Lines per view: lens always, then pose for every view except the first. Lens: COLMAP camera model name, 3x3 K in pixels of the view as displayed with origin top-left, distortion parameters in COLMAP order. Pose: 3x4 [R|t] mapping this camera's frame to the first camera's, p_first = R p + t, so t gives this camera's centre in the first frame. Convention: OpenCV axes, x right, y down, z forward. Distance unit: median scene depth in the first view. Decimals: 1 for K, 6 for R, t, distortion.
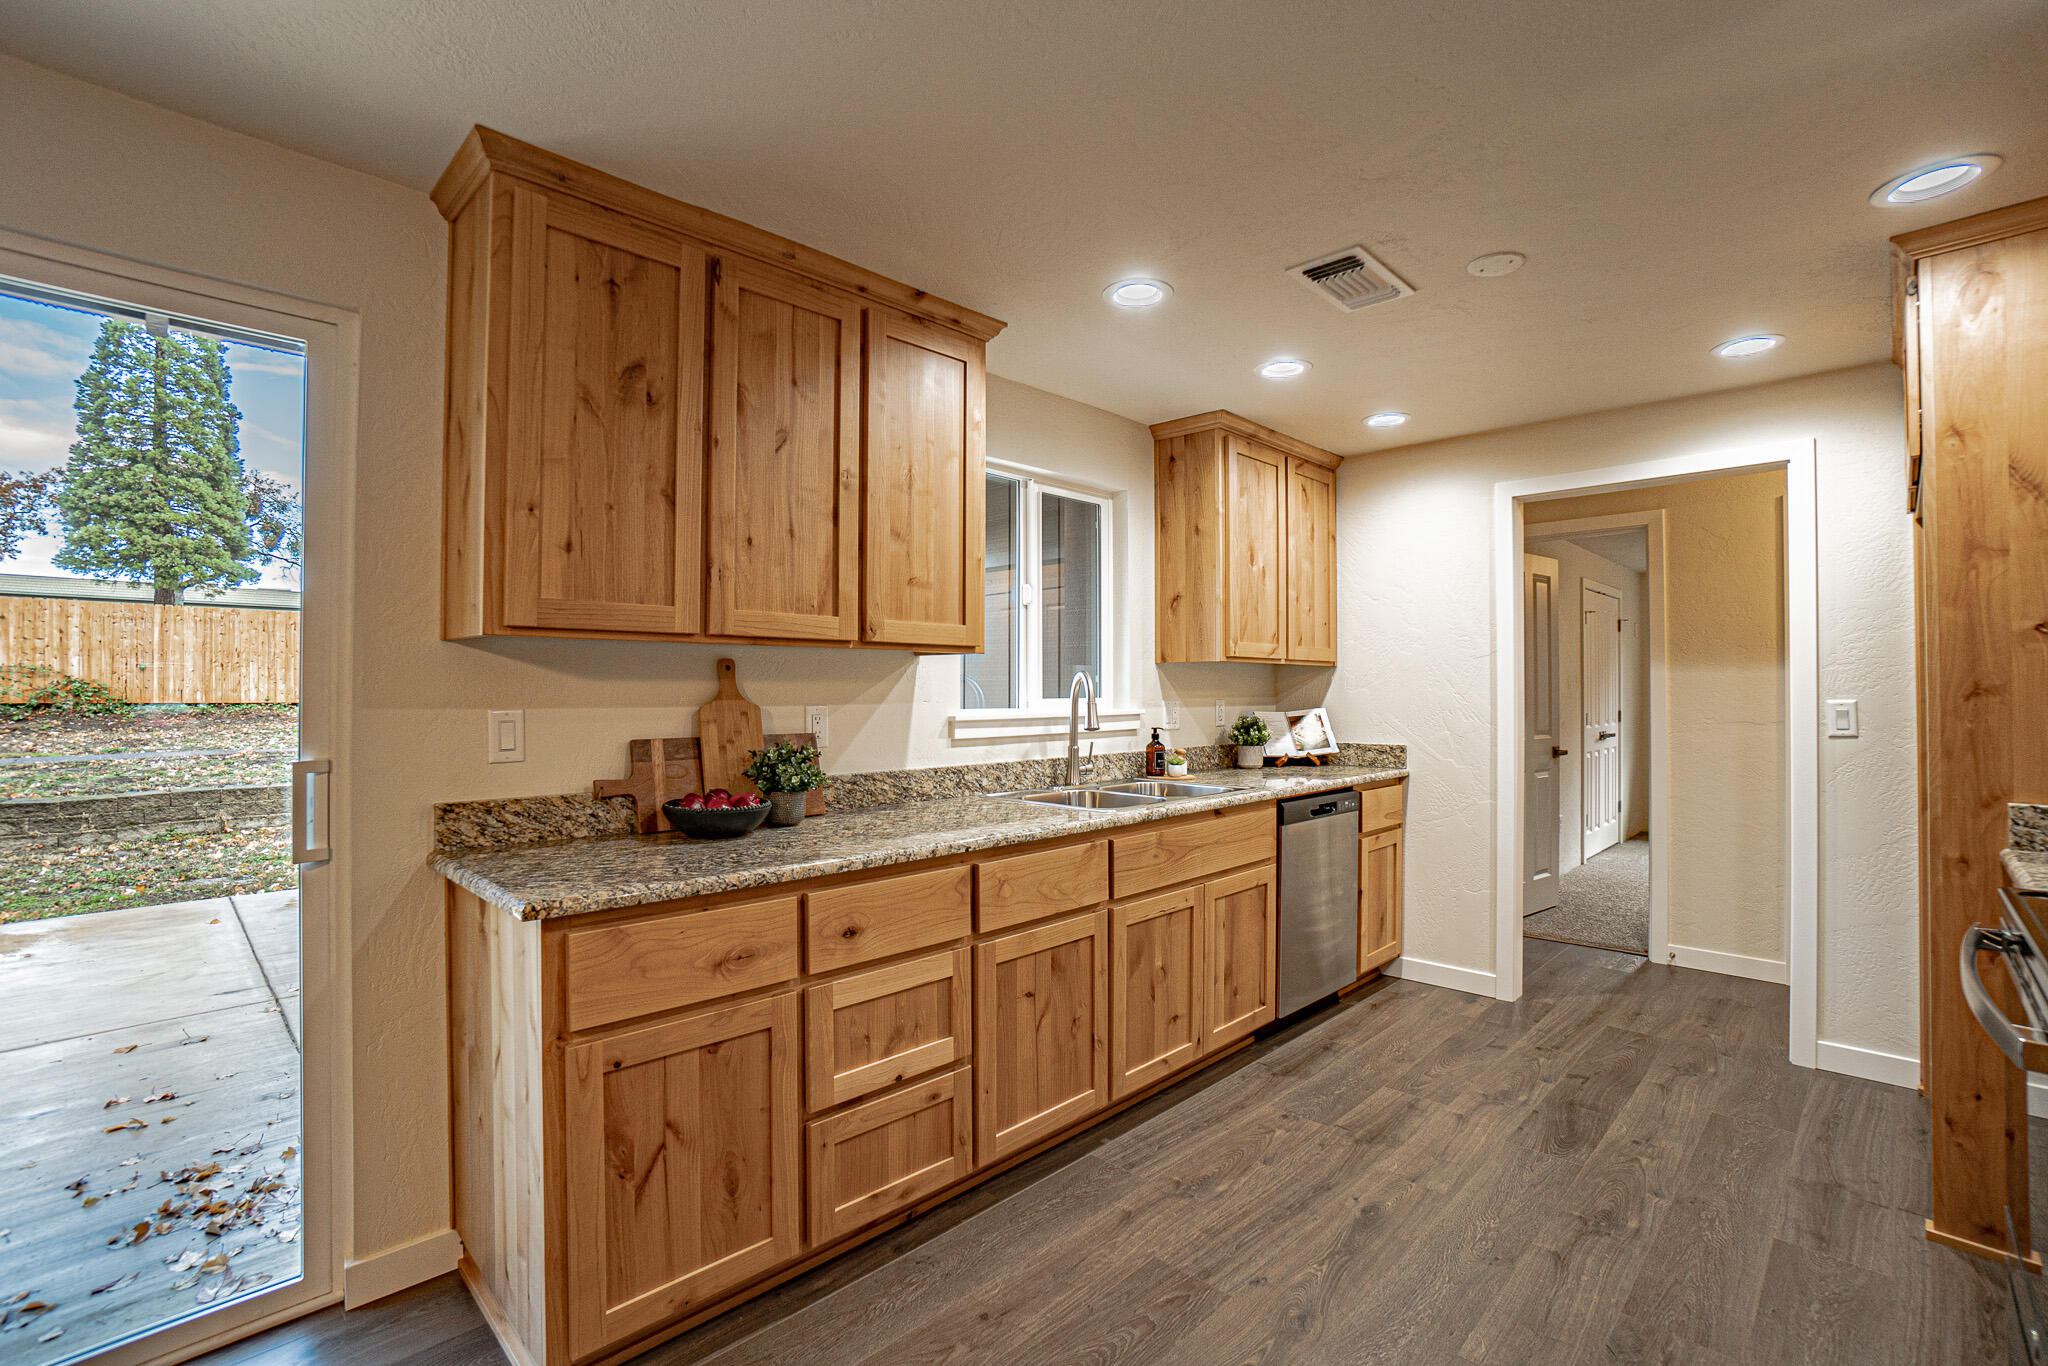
lens RADIAL K [[896.3, 0, 1007.3], [0, 896.3, 681.1], [0, 0, 1]] dist [-0.046806, 0.002400]
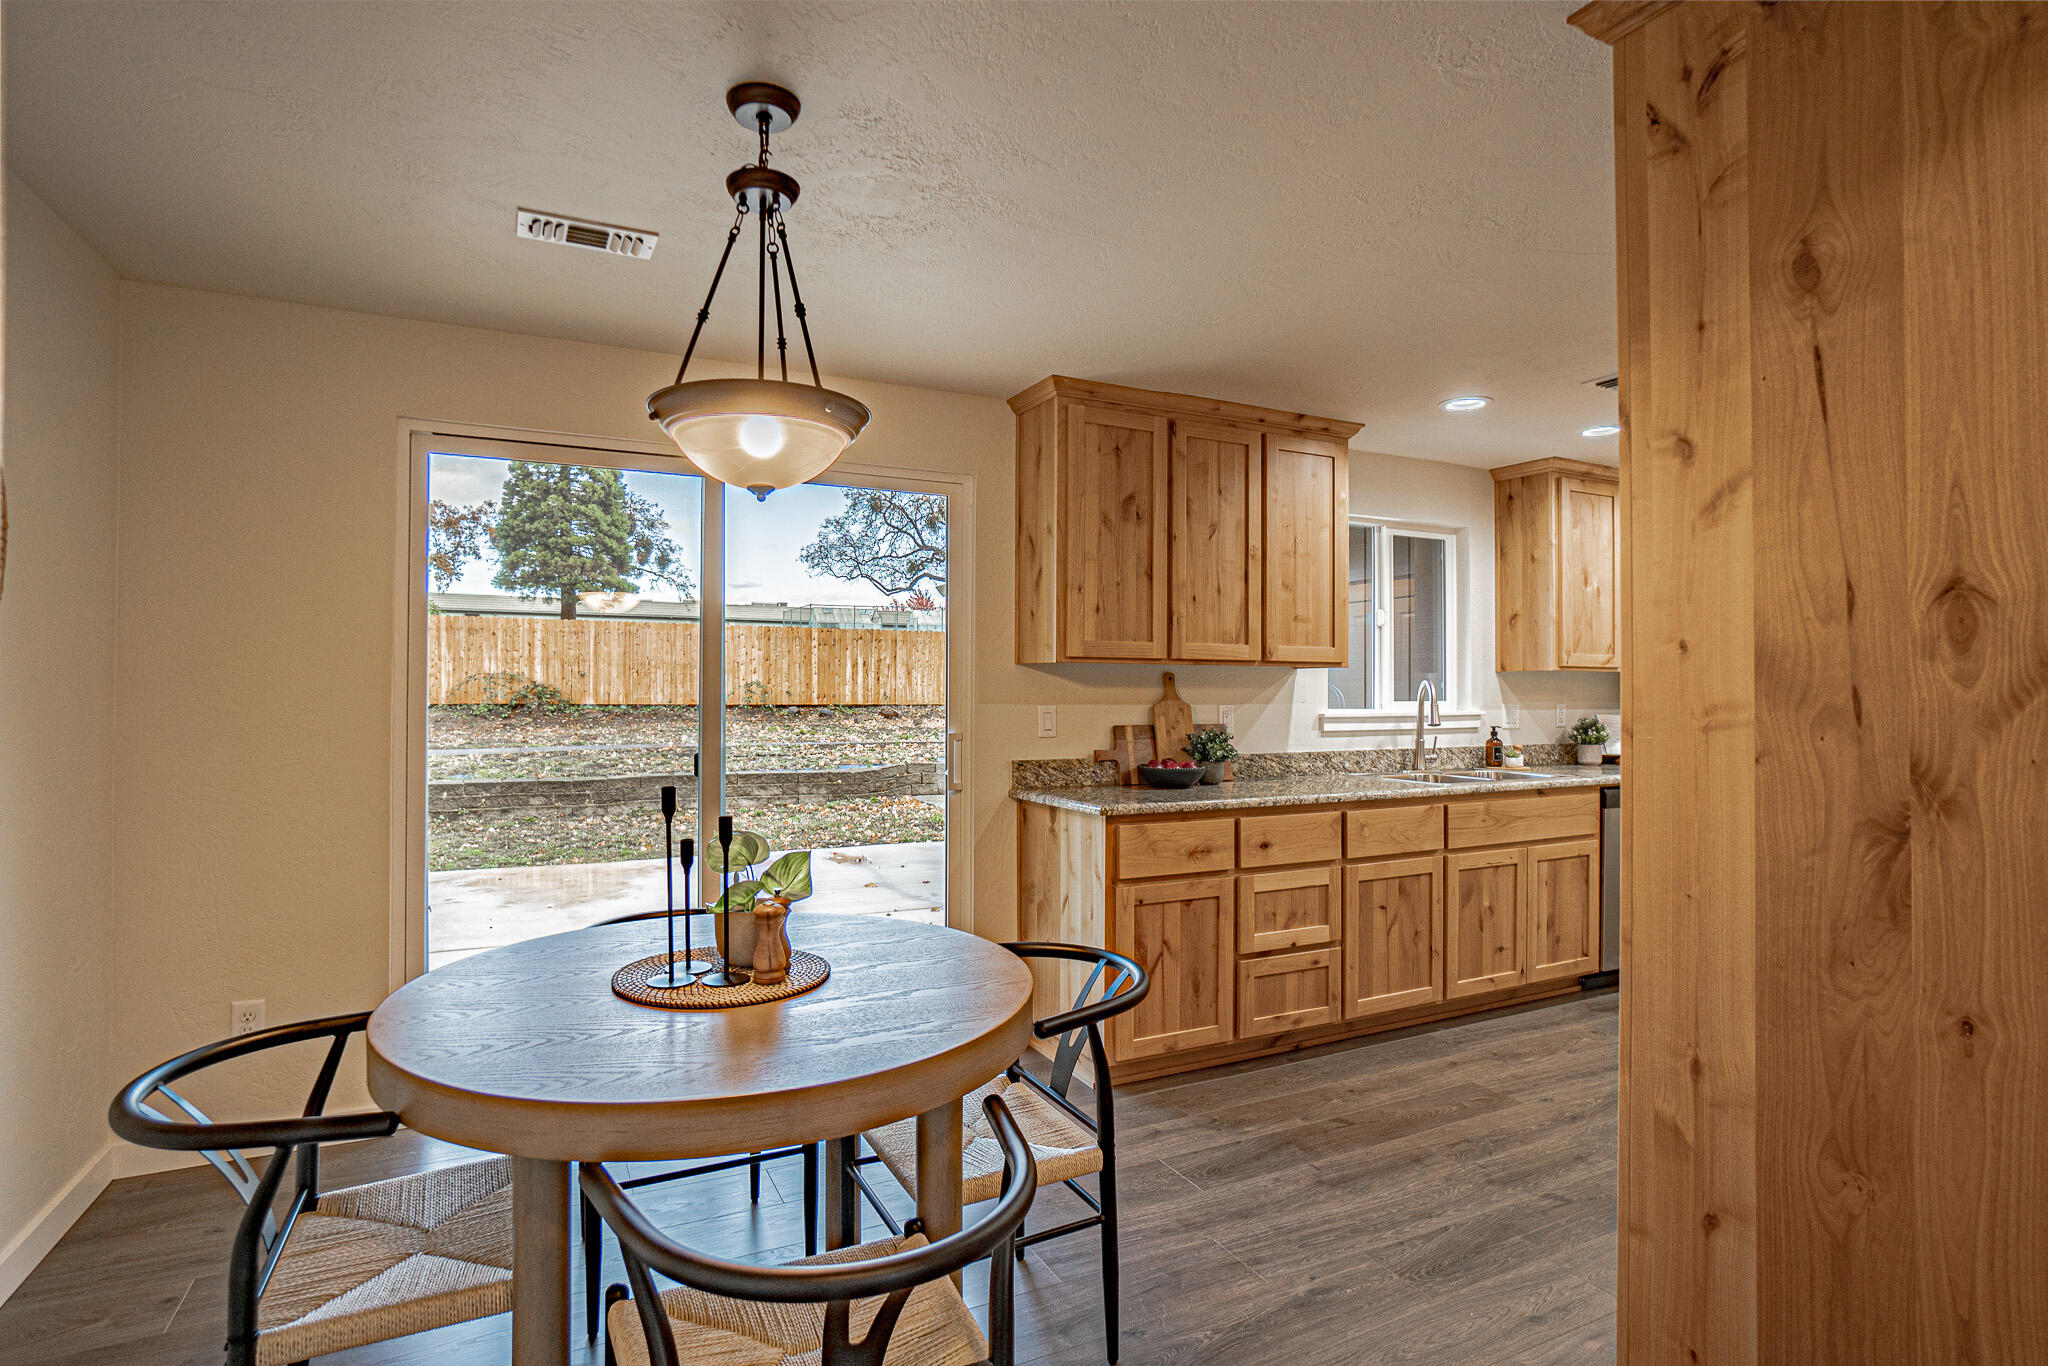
lens RADIAL K [[981.6, 0, 1033.9], [0, 981.6, 683.6], [0, 0, 1]] dist [-0.037129, 0.002169]
pose [[0.949582, -0.000617, -0.313517, -0.013021], [0.000170, 0.999999, -0.001454, -0.004097], [0.313518, 0.001328, 0.949581, -0.551837]]
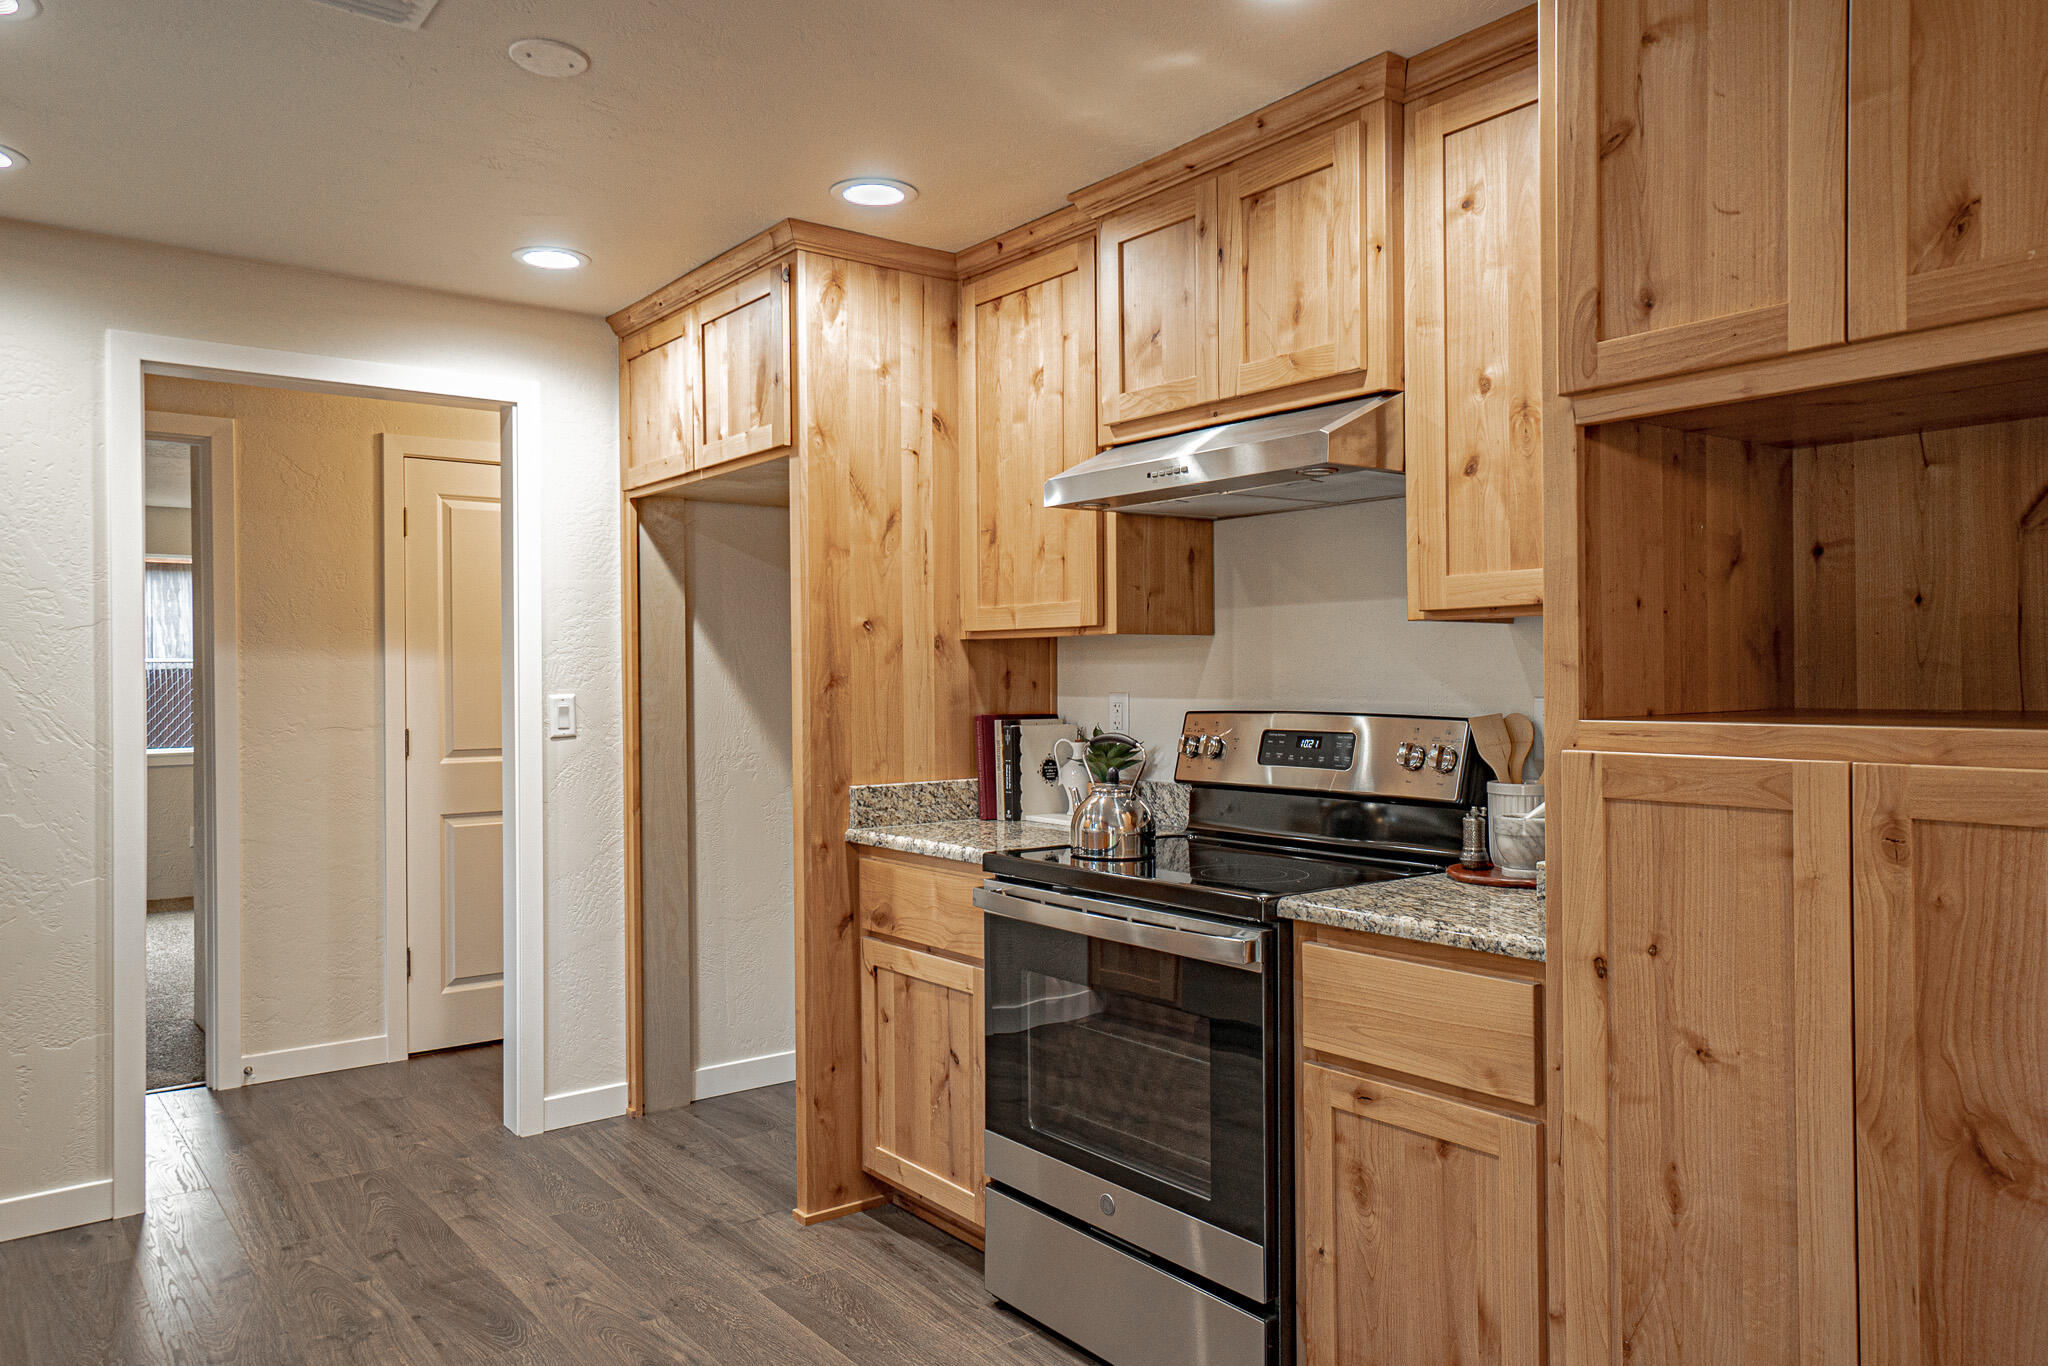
lens RADIAL K [[1364.5, 0, 1021.1], [0, 1364.5, 688.4], [0, 0, 1]] dist [0.004856, -0.000390]
pose [[0.101869, -0.005167, 0.994784, -0.624774], [-0.004643, 0.999973, 0.005669, 0.010261], [-0.994787, -0.005197, 0.101842, 0.717710]]
